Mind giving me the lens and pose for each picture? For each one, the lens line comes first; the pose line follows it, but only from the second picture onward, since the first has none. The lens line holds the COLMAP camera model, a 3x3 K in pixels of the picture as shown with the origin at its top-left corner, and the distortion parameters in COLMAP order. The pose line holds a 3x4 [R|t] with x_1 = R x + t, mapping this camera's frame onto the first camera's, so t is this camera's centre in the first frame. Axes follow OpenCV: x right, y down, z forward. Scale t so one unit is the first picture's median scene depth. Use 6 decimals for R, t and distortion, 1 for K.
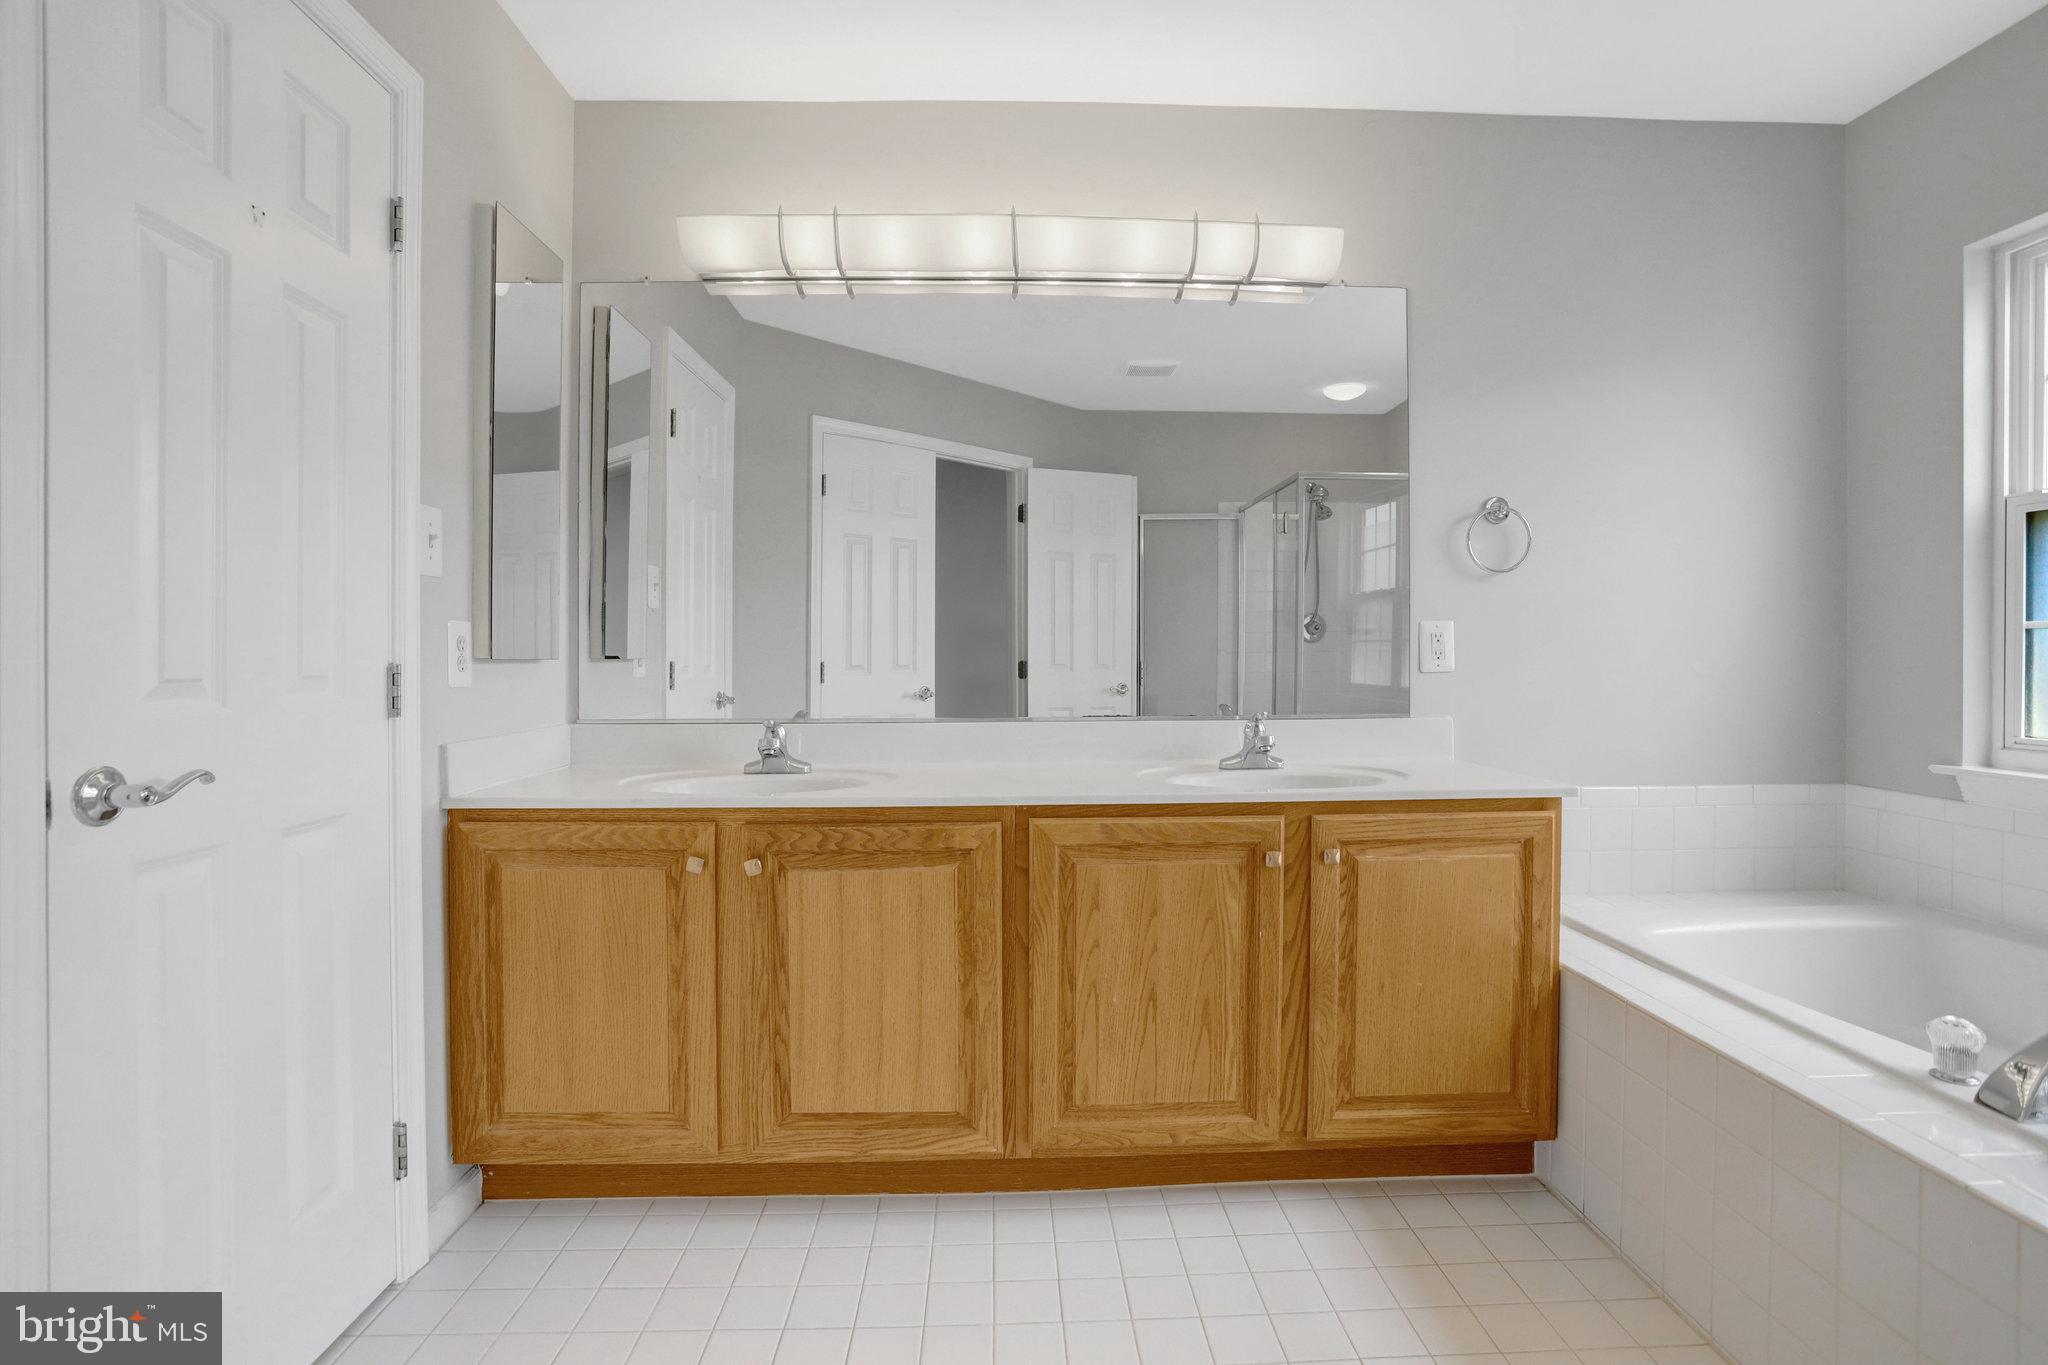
lens RADIAL K [[1006.3, 0, 1023.4], [0, 1006.3, 681.9], [0, 0, 1]] dist [-0.060845, 0.017643]
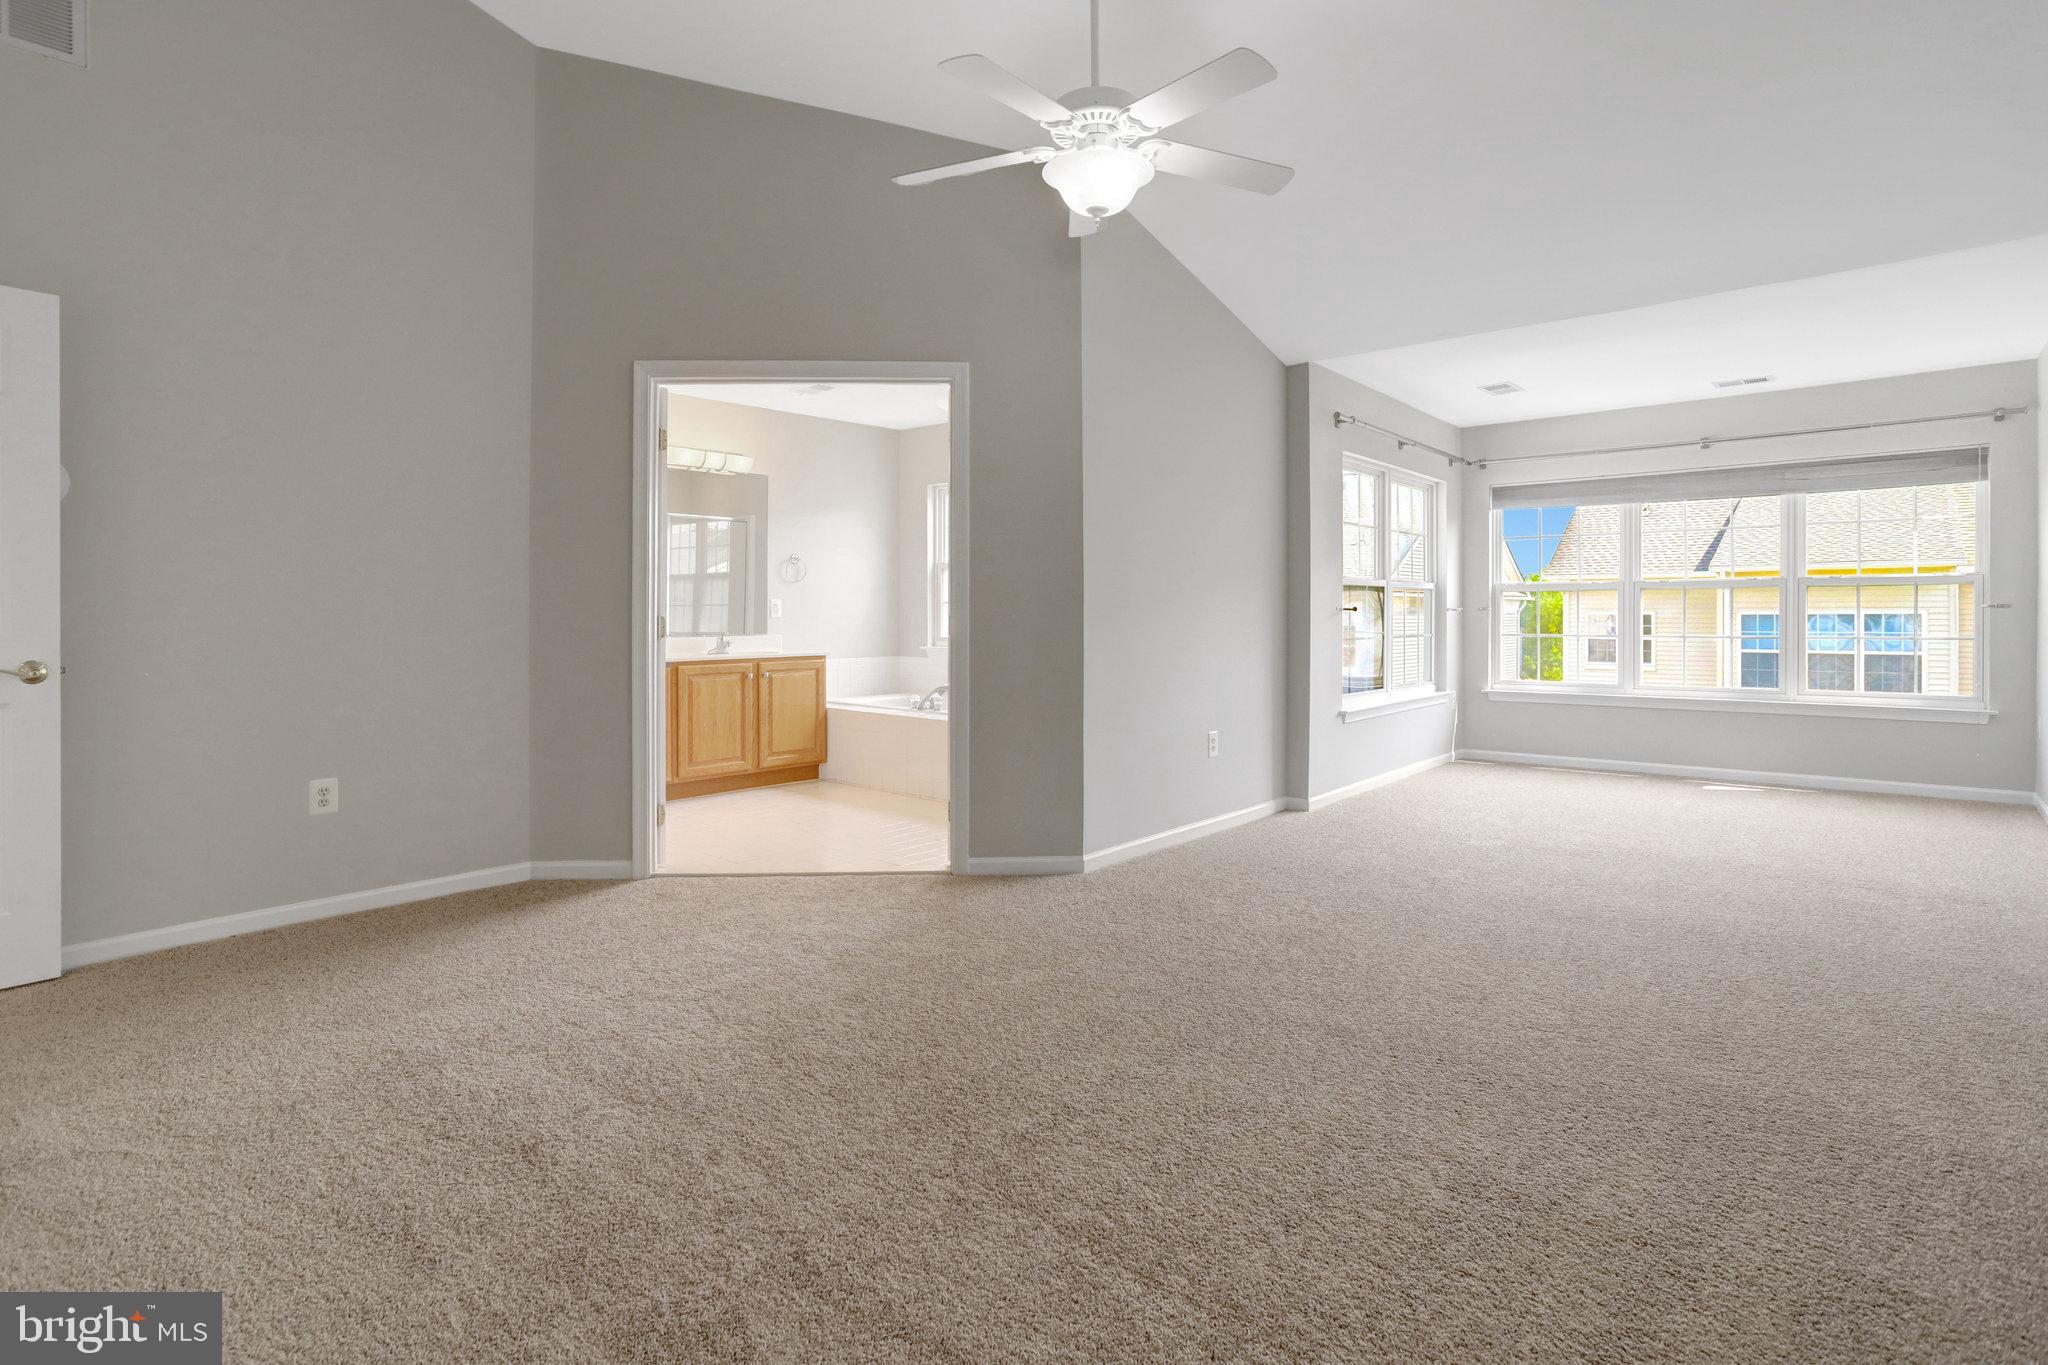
lens RADIAL K [[1006.3, 0, 1045.7], [0, 1006.3, 597.5], [0, 0, 1]] dist [-0.060845, 0.017643]
pose [[0.678330, 0.009244, 0.734700, -1.417148], [0.019907, 0.999323, -0.030953, 0.043102], [-0.734488, 0.035622, 0.677686, -1.809230]]
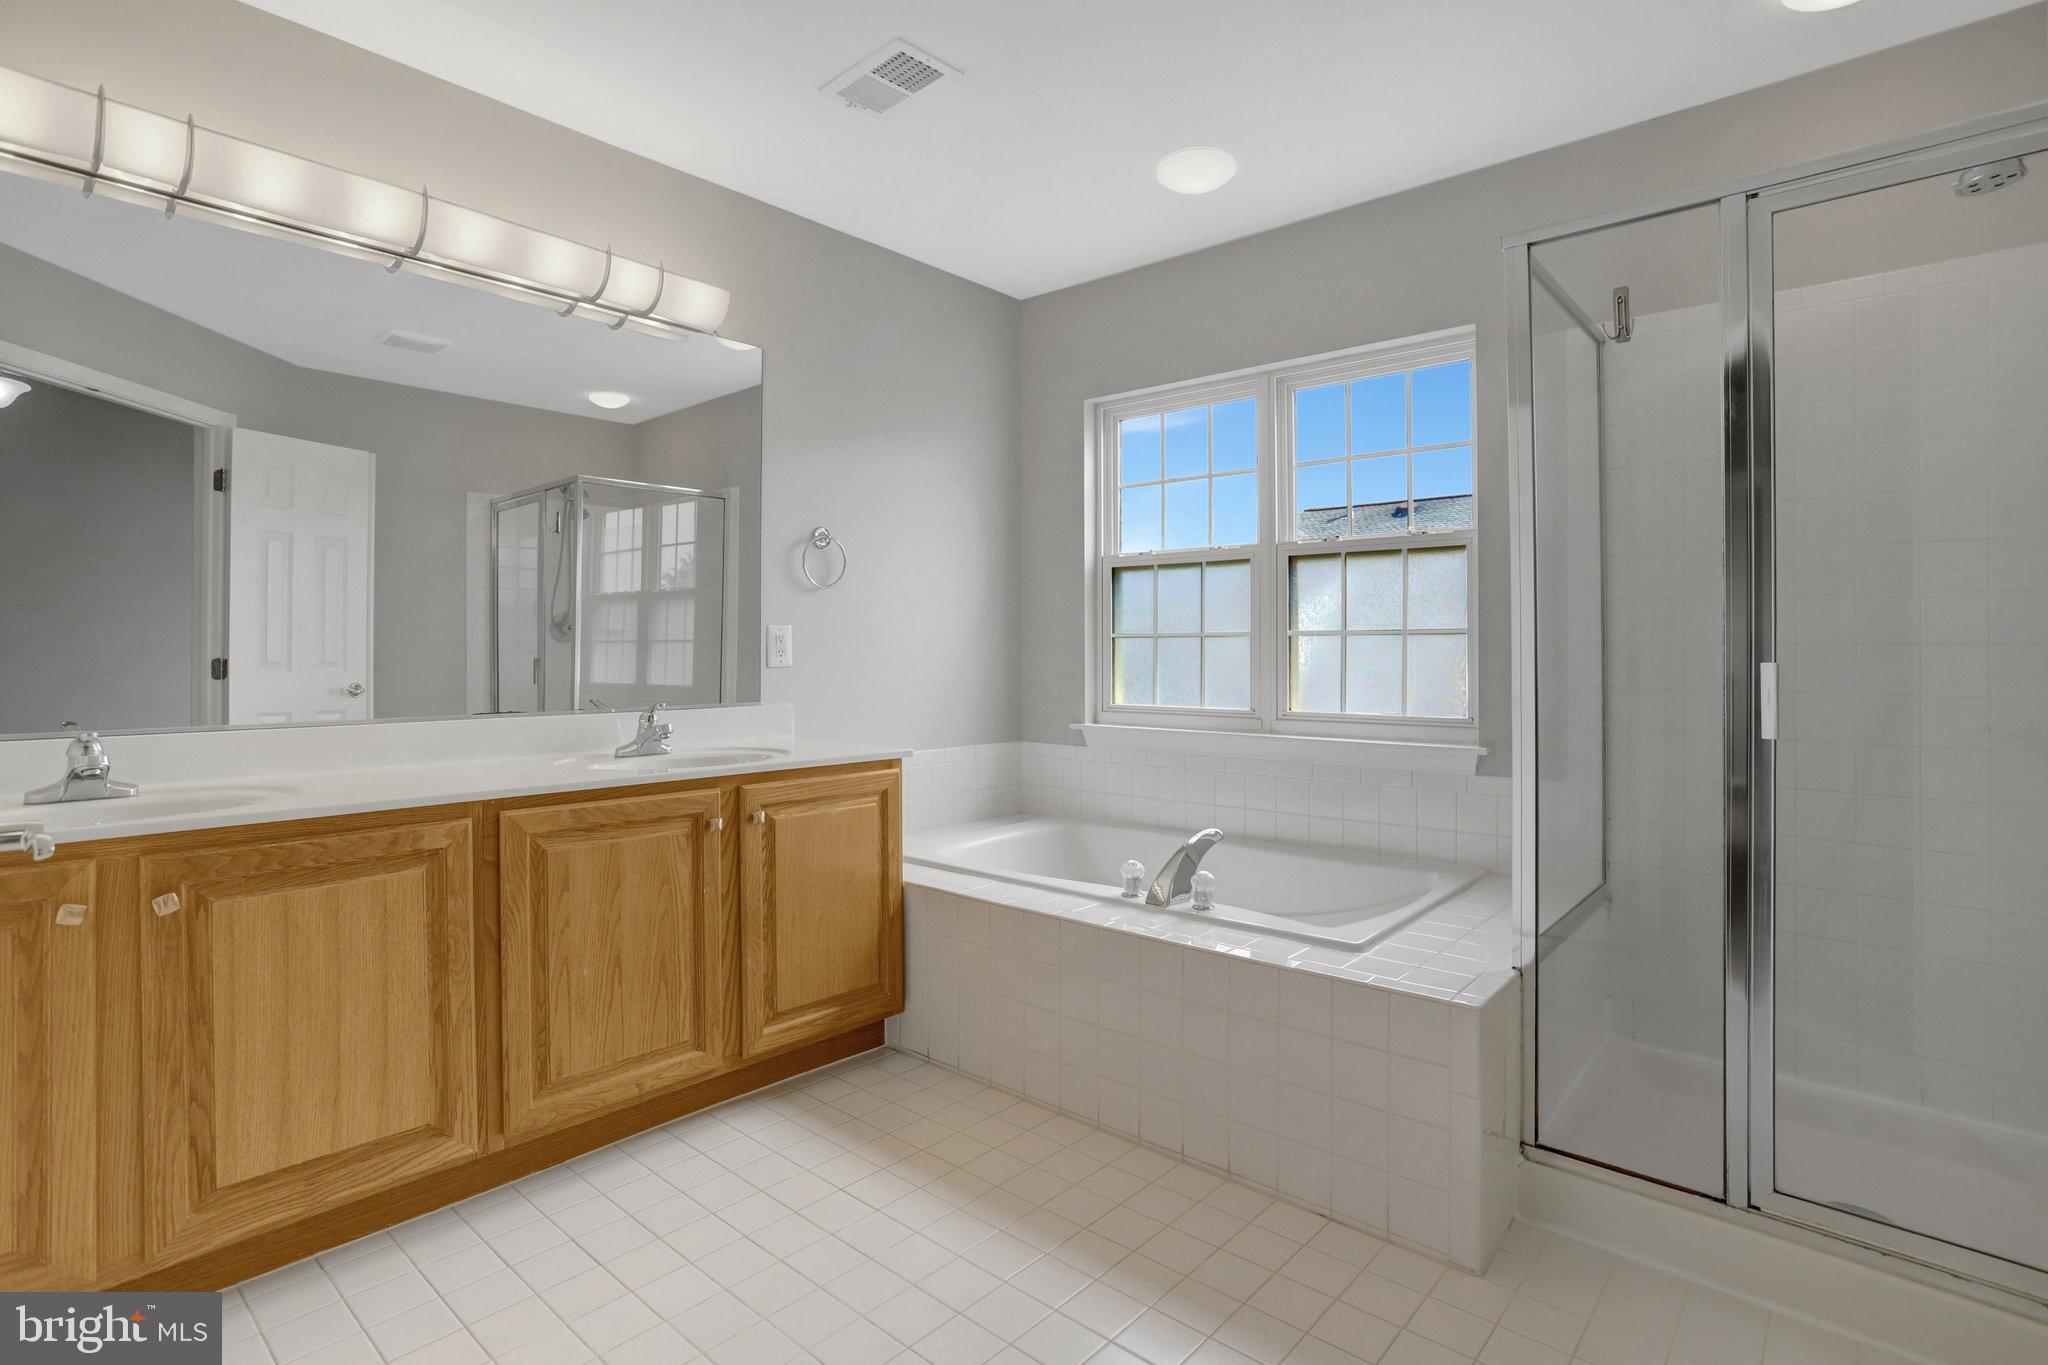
lens RADIAL K [[1006.3, 0, 1042.1], [0, 1006.3, 662.8], [0, 0, 1]] dist [-0.060845, 0.017643]
pose [[0.674251, -0.002182, 0.738499, -0.353811], [0.015426, 0.999819, -0.011131, 0.004569], [-0.738341, 0.018897, 0.674163, -0.082480]]
